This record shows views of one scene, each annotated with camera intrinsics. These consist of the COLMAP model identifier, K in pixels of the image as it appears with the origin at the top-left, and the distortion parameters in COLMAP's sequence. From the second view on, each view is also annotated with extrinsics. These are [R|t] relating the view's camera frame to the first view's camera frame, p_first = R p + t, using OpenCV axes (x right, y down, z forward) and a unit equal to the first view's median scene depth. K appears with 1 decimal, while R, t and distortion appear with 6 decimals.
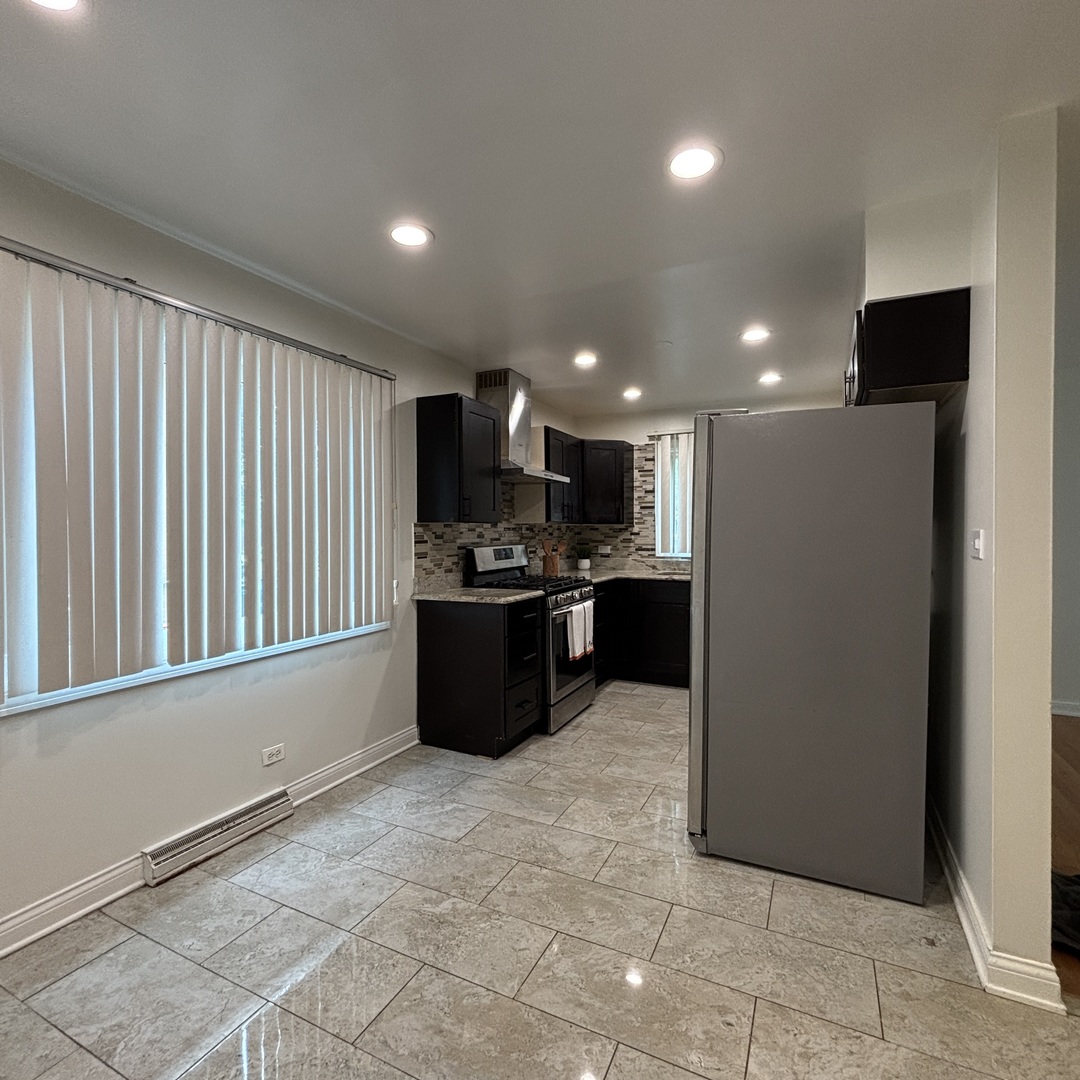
lens RADIAL K [[584.0, 0, 539.5], [0, 584.0, 533.5], [0, 0, 1]] dist [-0.007843, 0.005944]
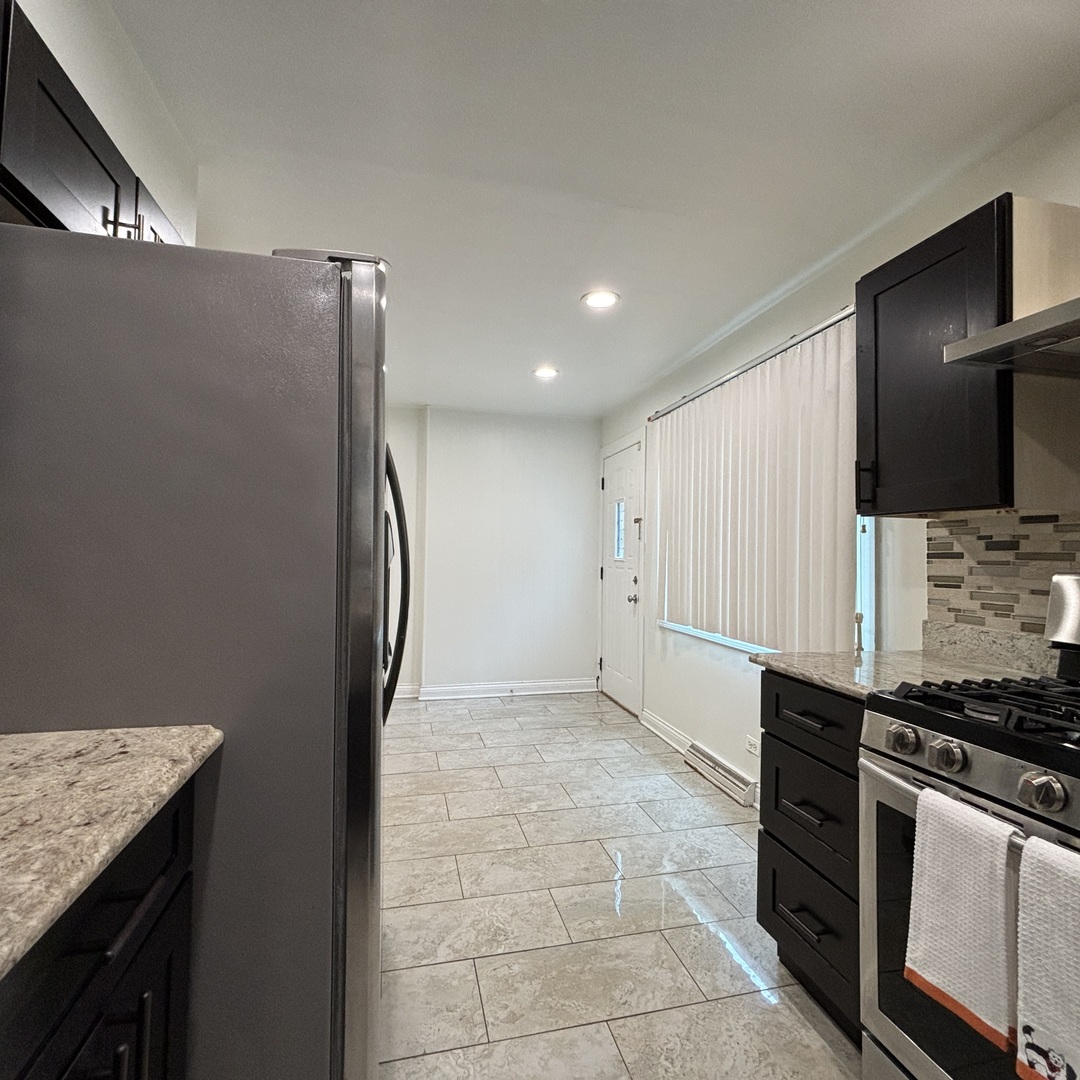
lens RADIAL K [[584.0, 0, 537.8], [0, 584.0, 533.3], [0, 0, 1]] dist [-0.007843, 0.005944]
pose [[-0.772620, -0.028813, -0.634215, 0.495844], [-0.015482, 0.999528, -0.026548, 0.016755], [0.634680, -0.010693, -0.772701, 1.419827]]
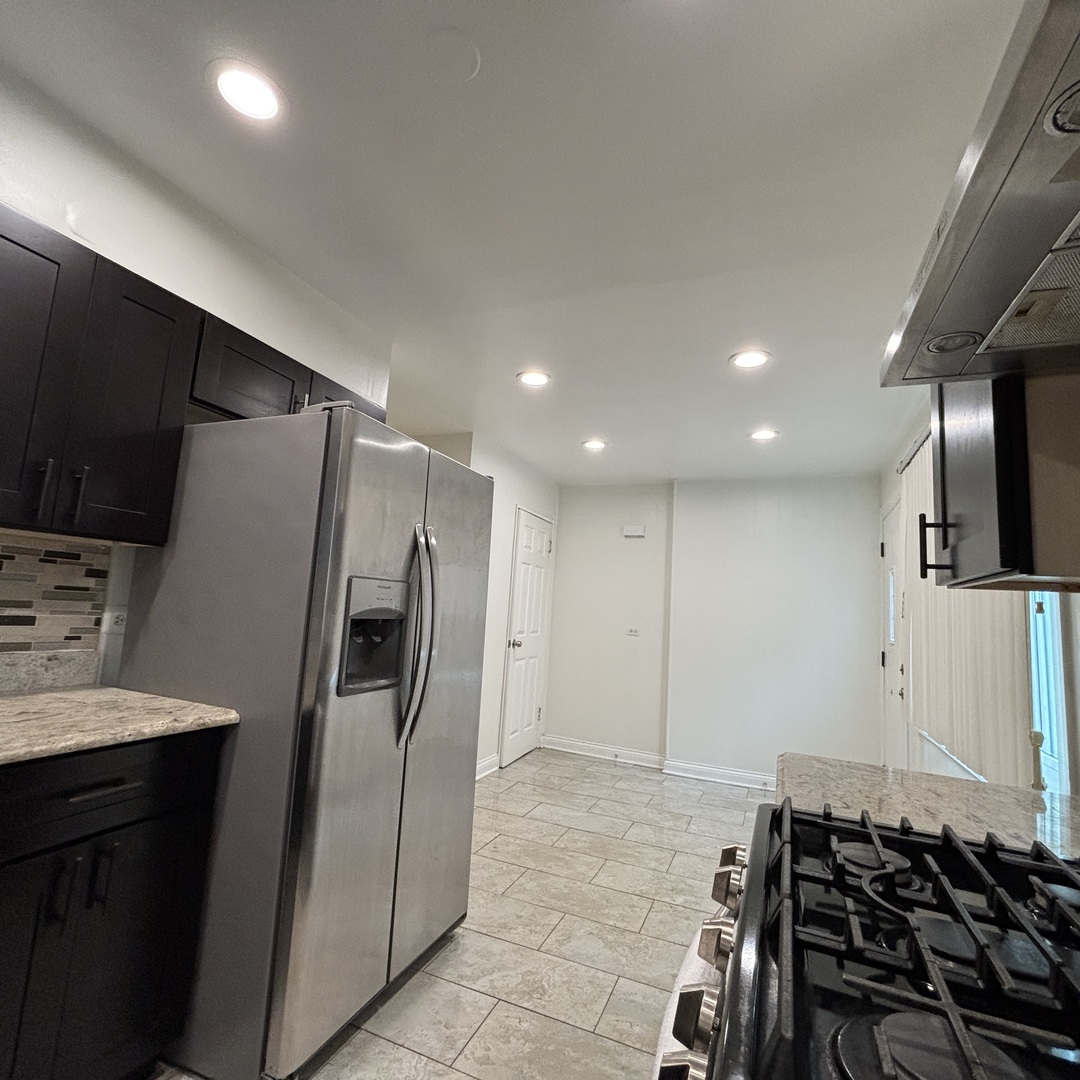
lens RADIAL K [[584.0, 0, 537.8], [0, 584.0, 539.5], [0, 0, 1]] dist [-0.007843, 0.005944]
pose [[-0.995663, -0.077148, -0.051999, 0.187663], [-0.070794, 0.990889, -0.114570, 0.015875], [0.060364, -0.110392, -0.992053, 1.590124]]
